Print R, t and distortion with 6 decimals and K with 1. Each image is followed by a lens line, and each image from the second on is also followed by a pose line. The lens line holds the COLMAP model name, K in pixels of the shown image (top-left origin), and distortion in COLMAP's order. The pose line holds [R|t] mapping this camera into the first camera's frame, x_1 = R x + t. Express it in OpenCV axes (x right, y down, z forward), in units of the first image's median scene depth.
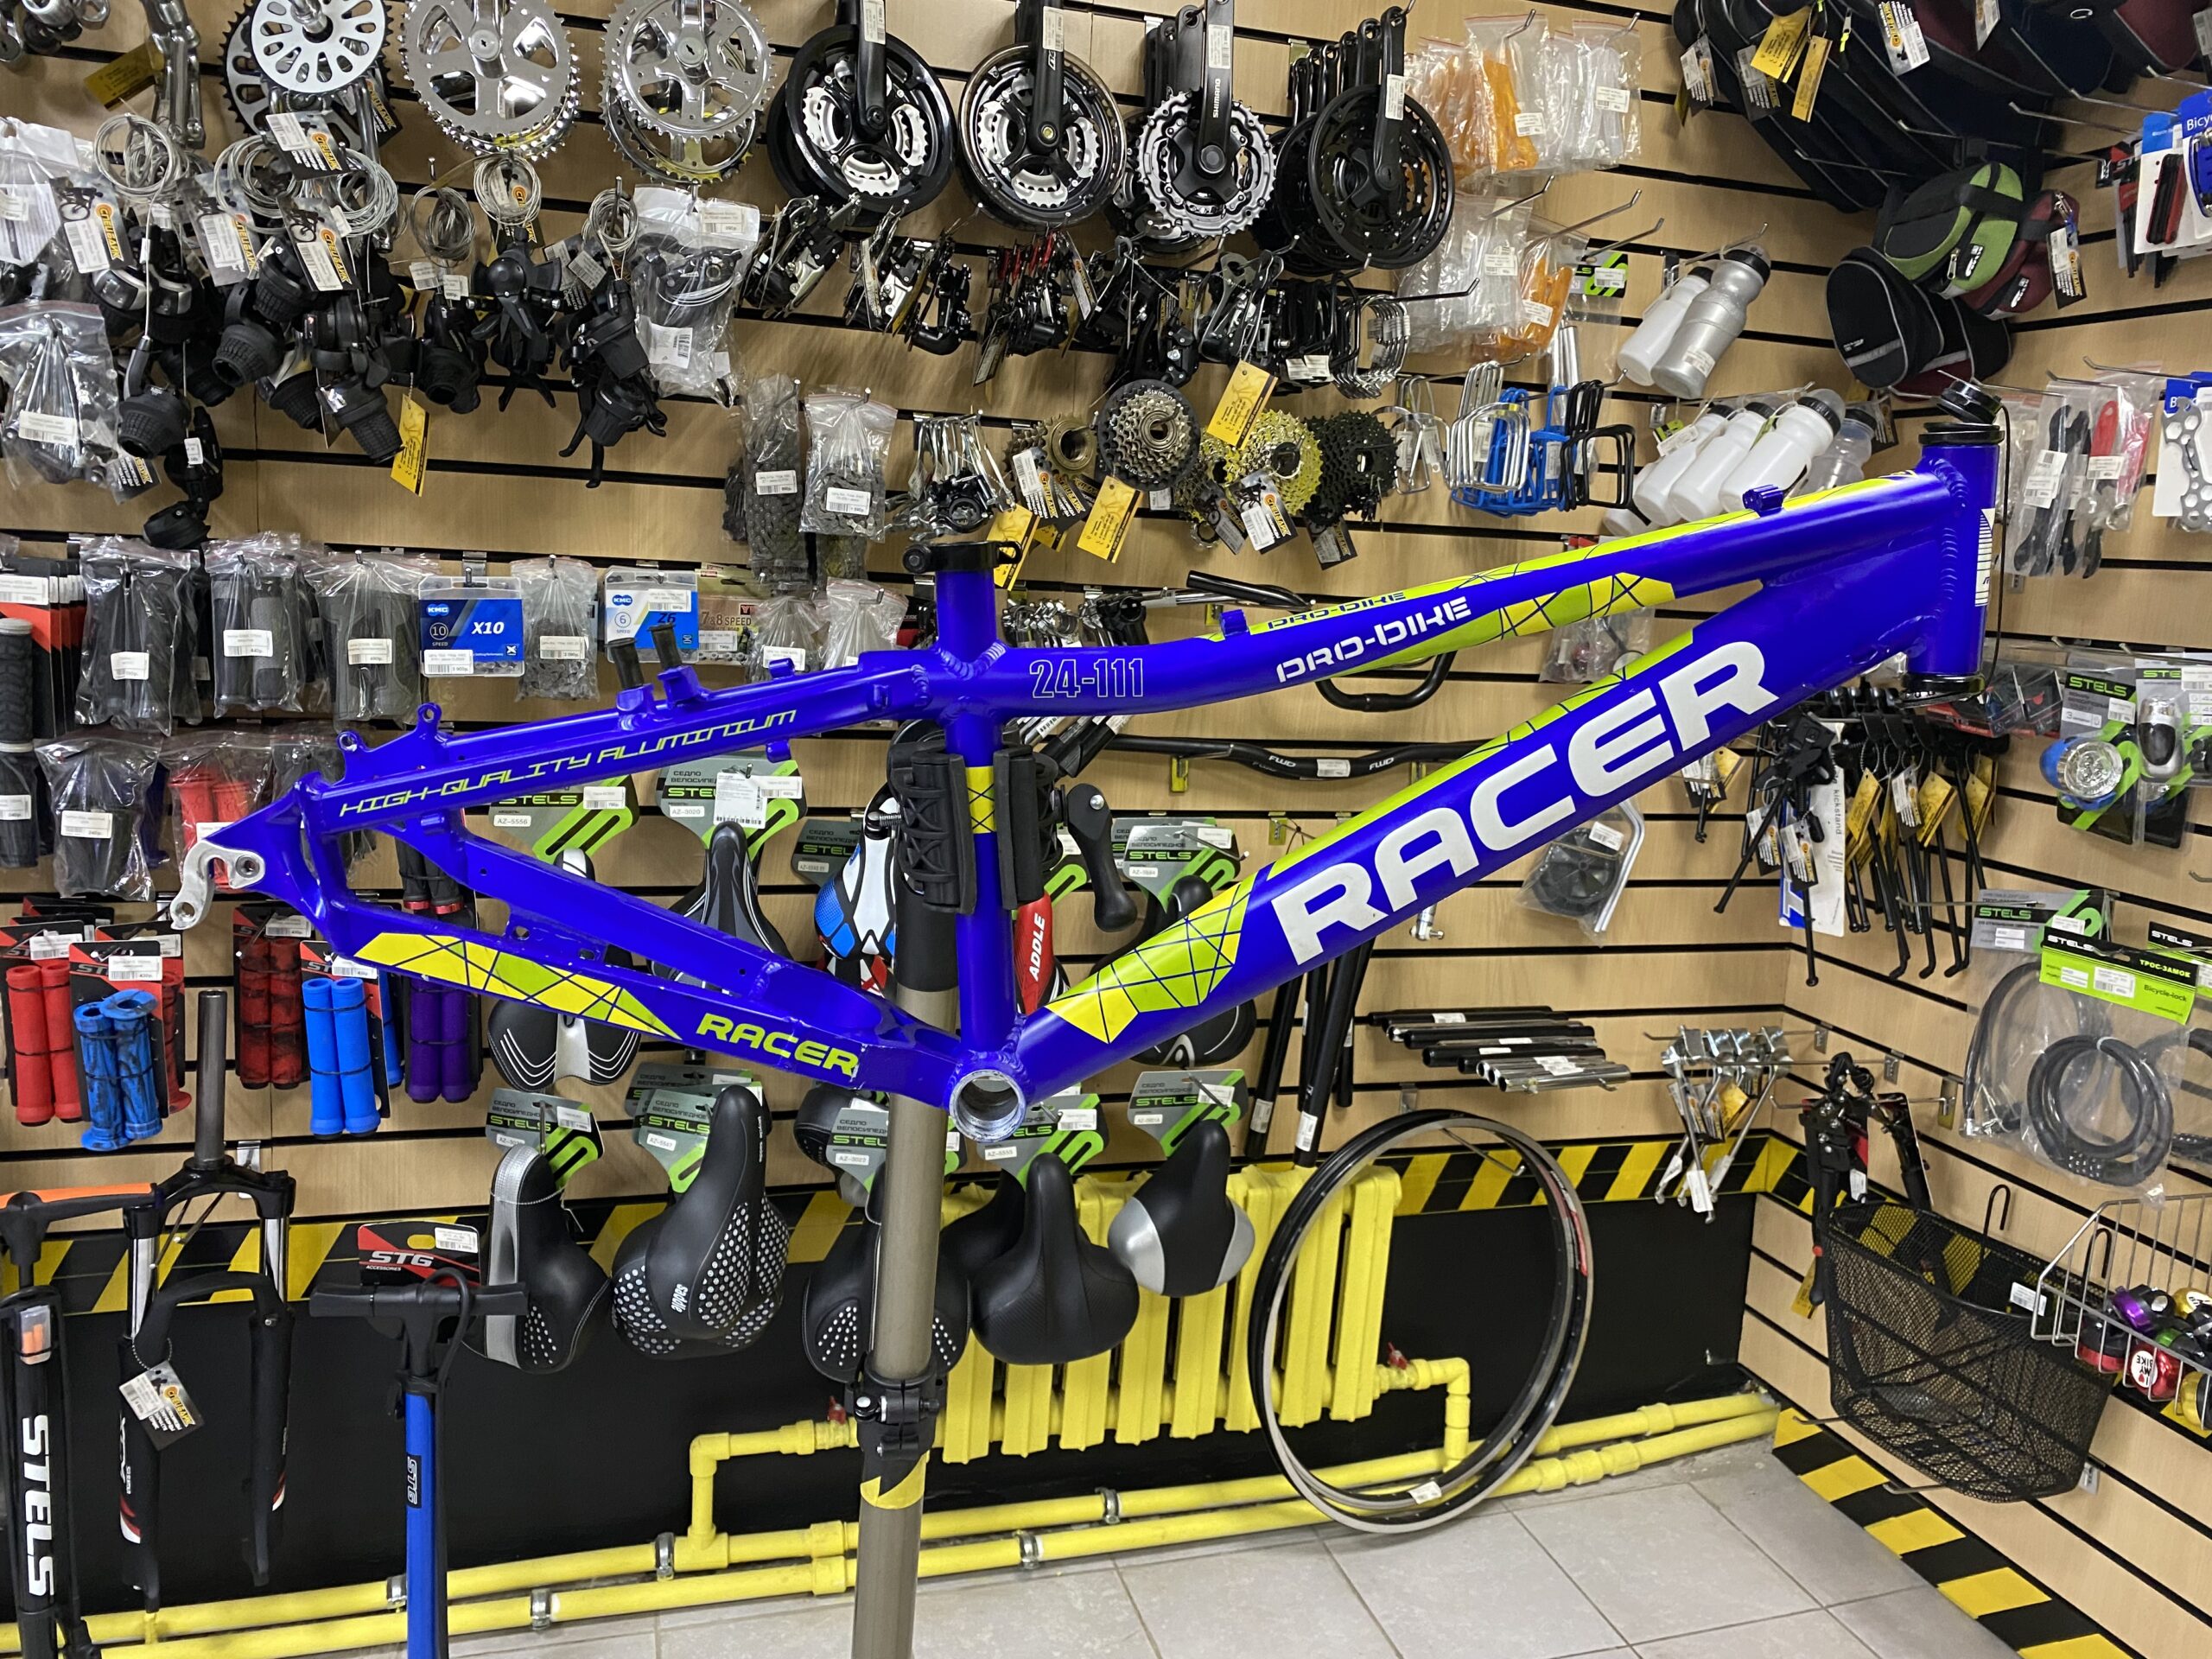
lens RADIAL K [[1685.2, 0, 1106.0], [0, 1685.2, 806.8], [0, 0, 1]] dist [0.006994, 0.000284]
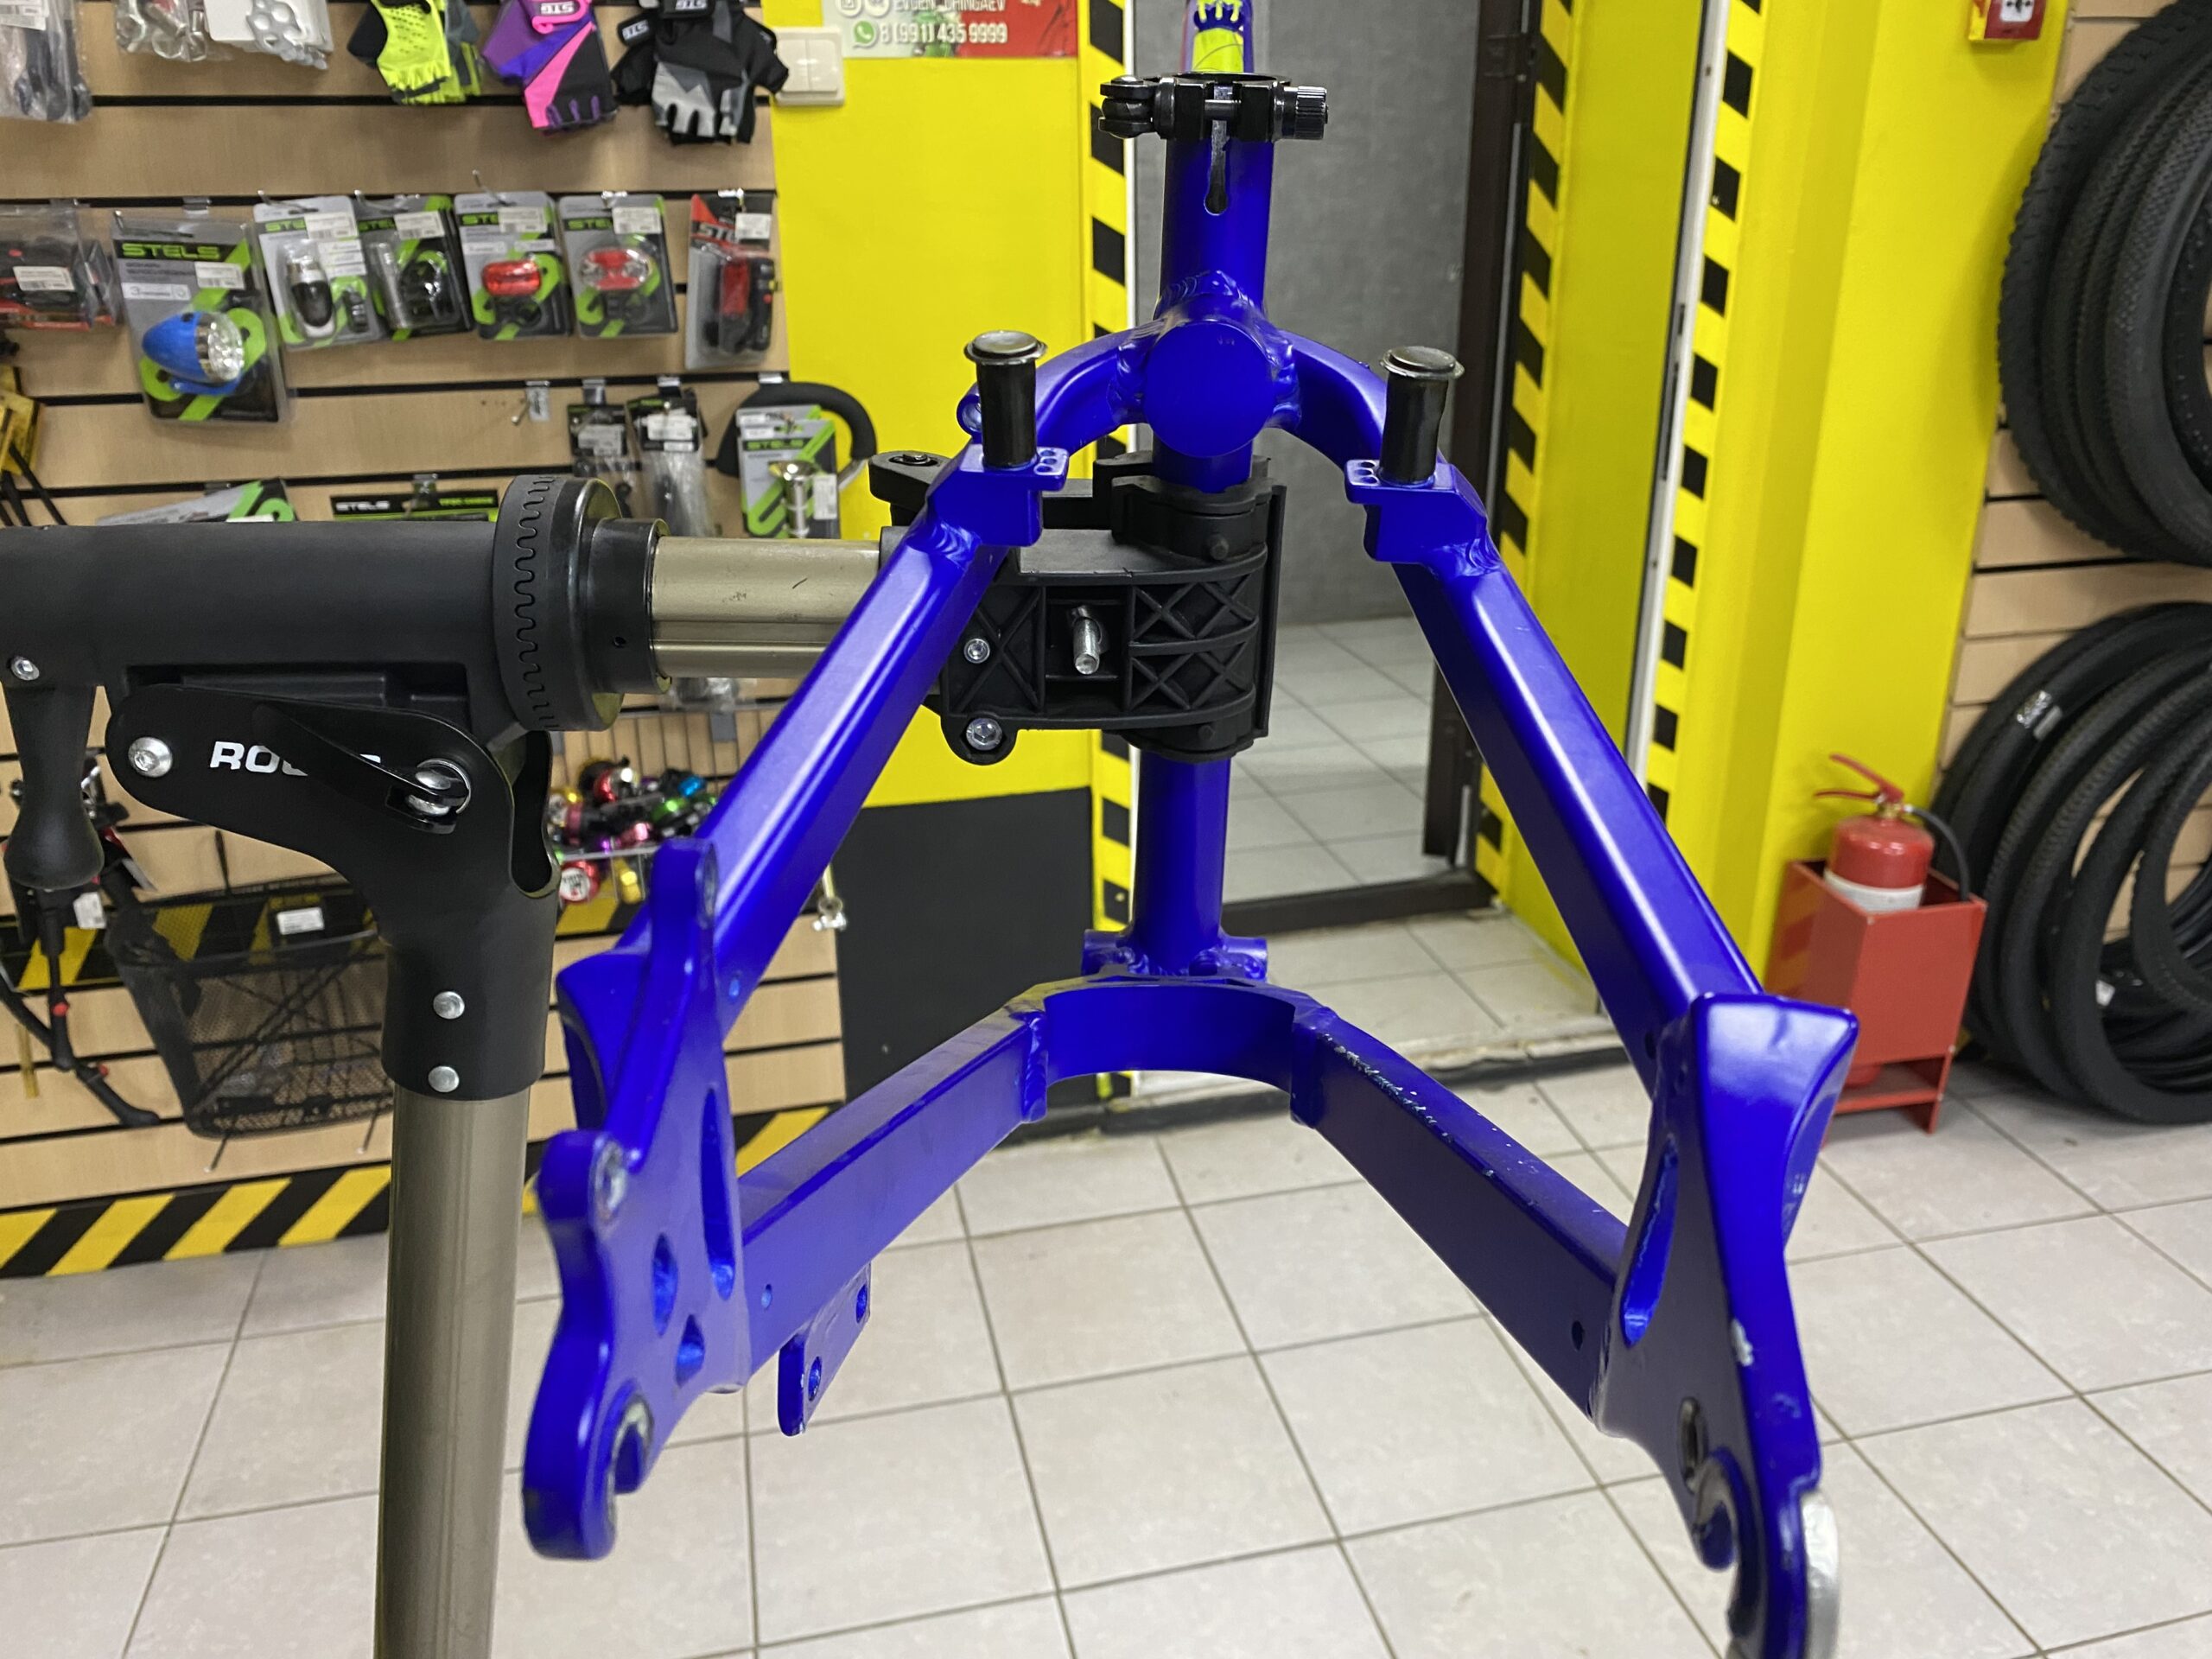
lens RADIAL K [[1697.8, 0, 1106.0], [0, 1697.8, 829.5], [0, 0, 1]] dist [0.013213, -0.001468]
pose [[0.063282, -0.415858, 0.907225, -0.280789], [0.164757, 0.900927, 0.401479, -0.069062], [-0.984302, 0.124066, 0.125528, 0.411387]]
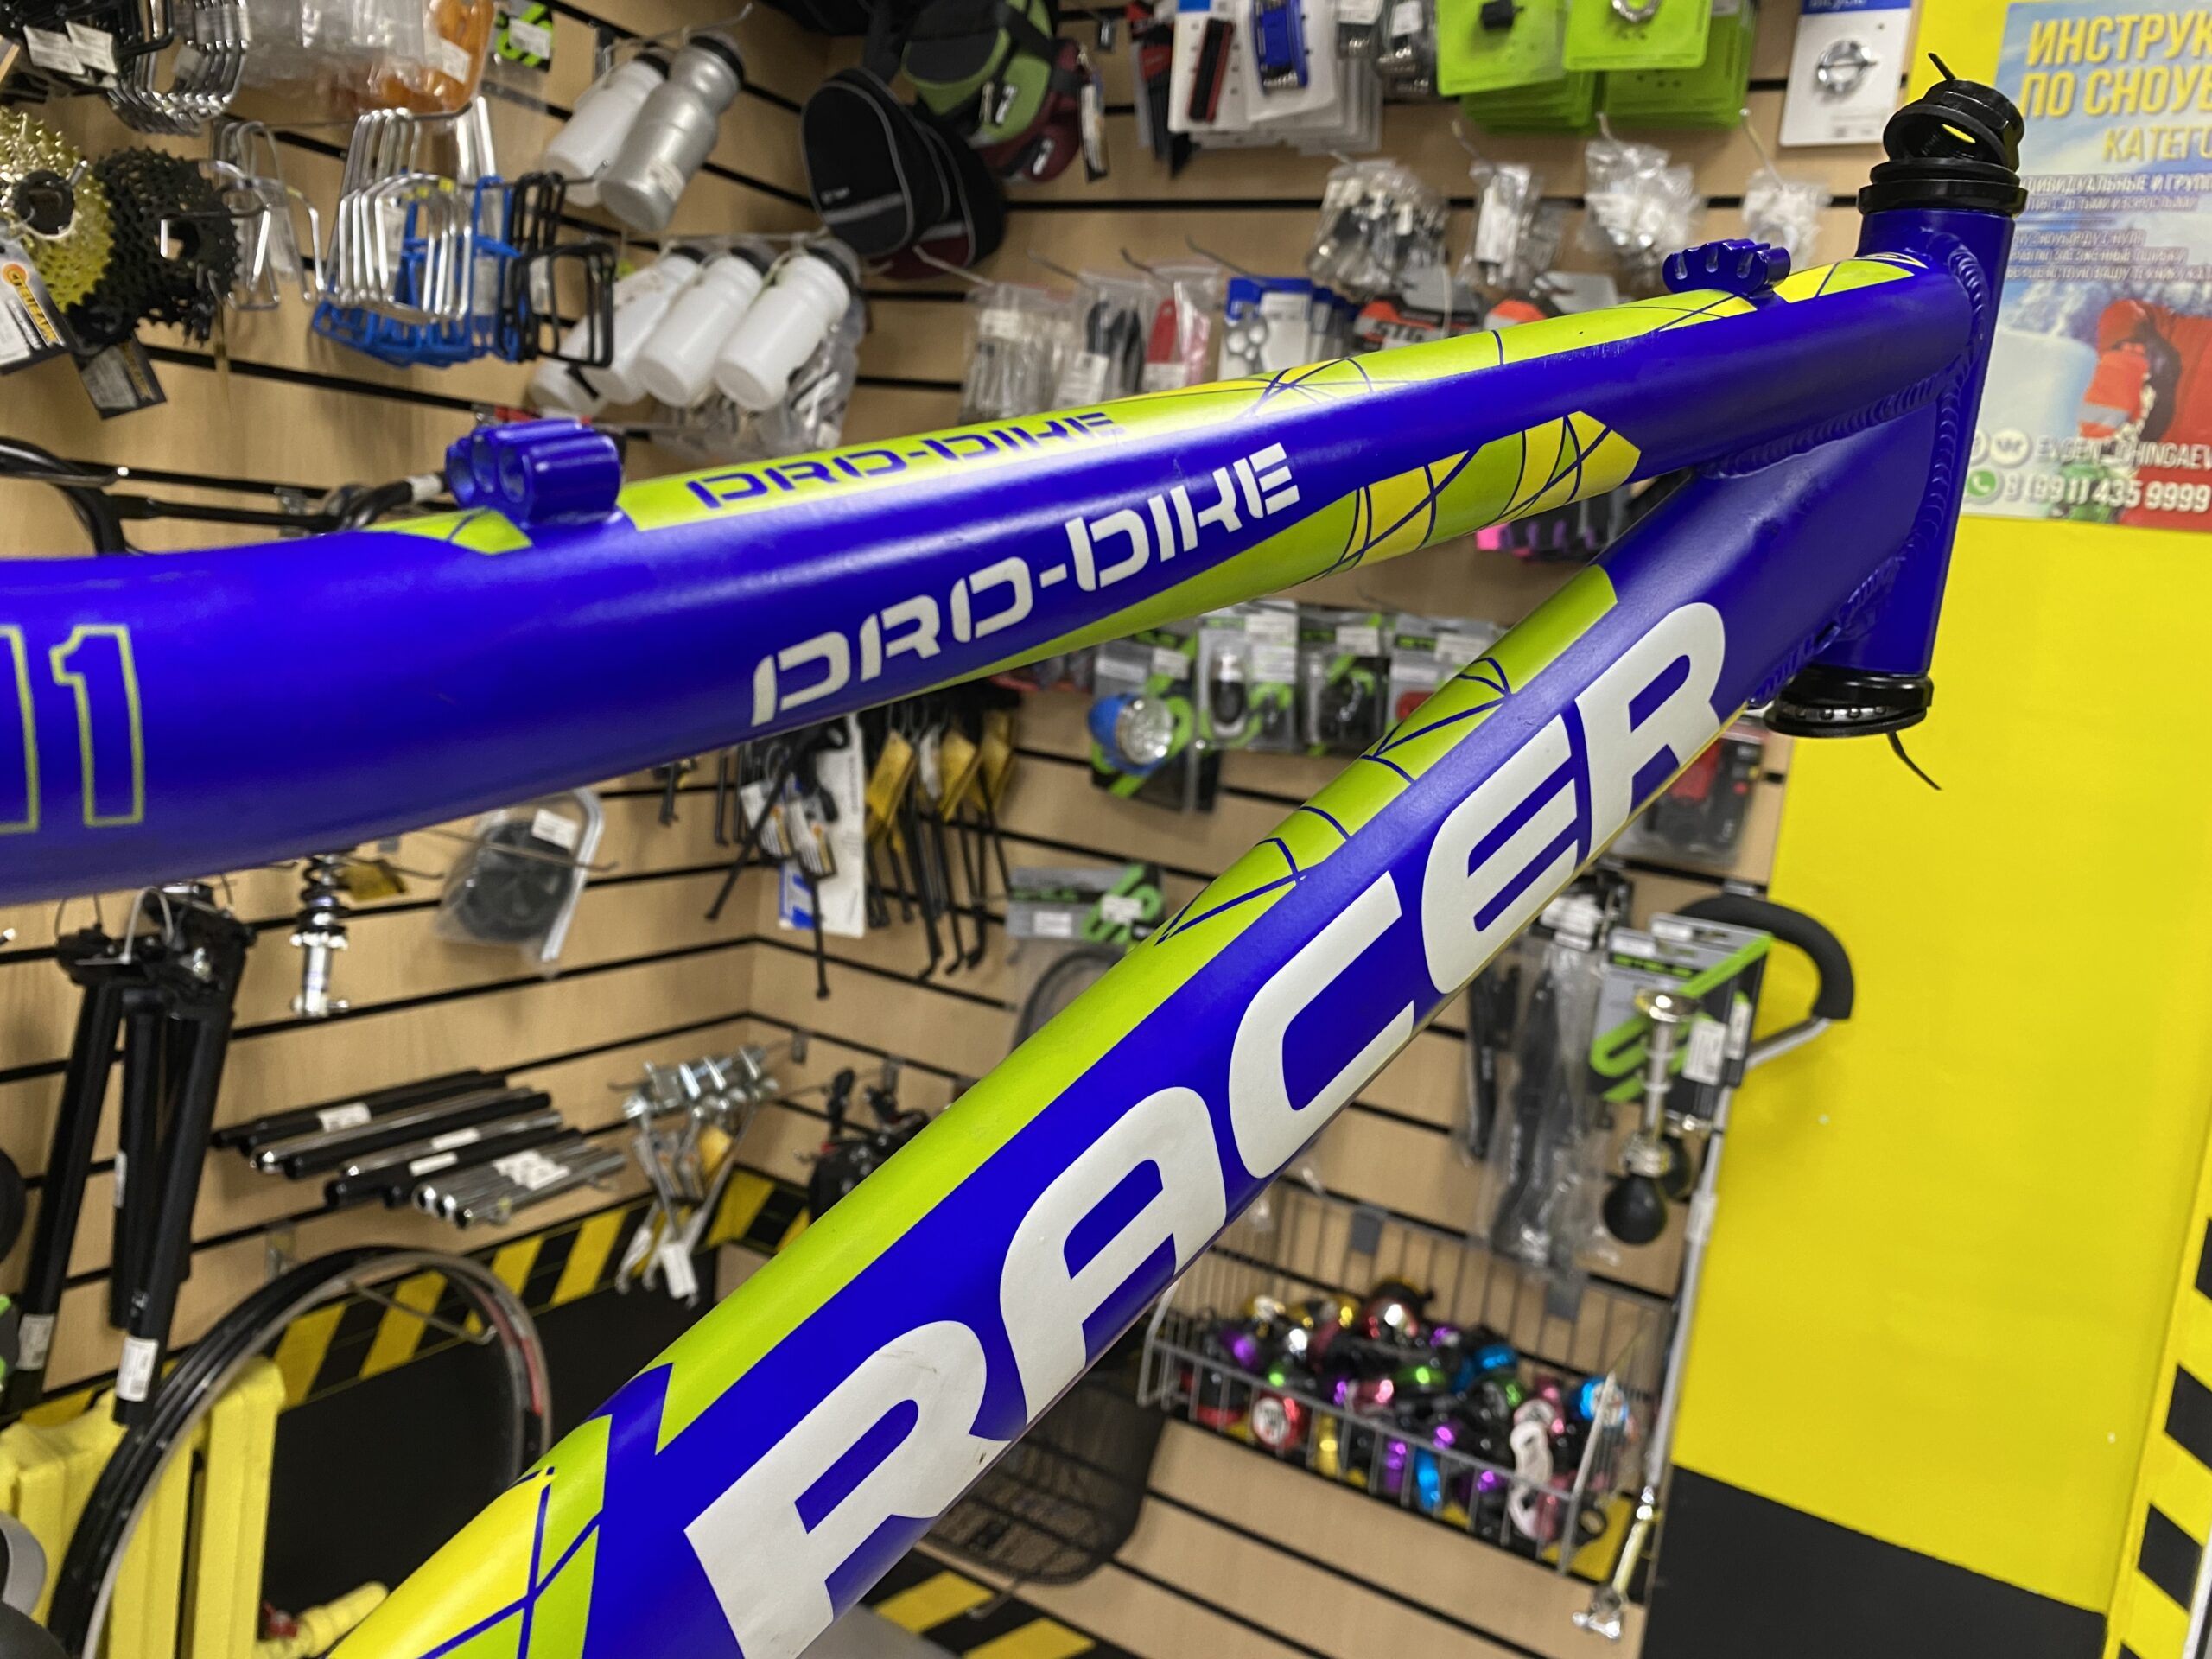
lens RADIAL K [[1704.5, 0, 1104.9], [0, 1704.5, 807.8], [0, 0, 1]] dist [0.006317, -0.010173]
pose [[0.748168, -0.060767, 0.660721, -0.011698], [0.028039, 0.997803, 0.060018, -0.031489], [-0.662917, -0.026378, 0.748228, 0.321616]]
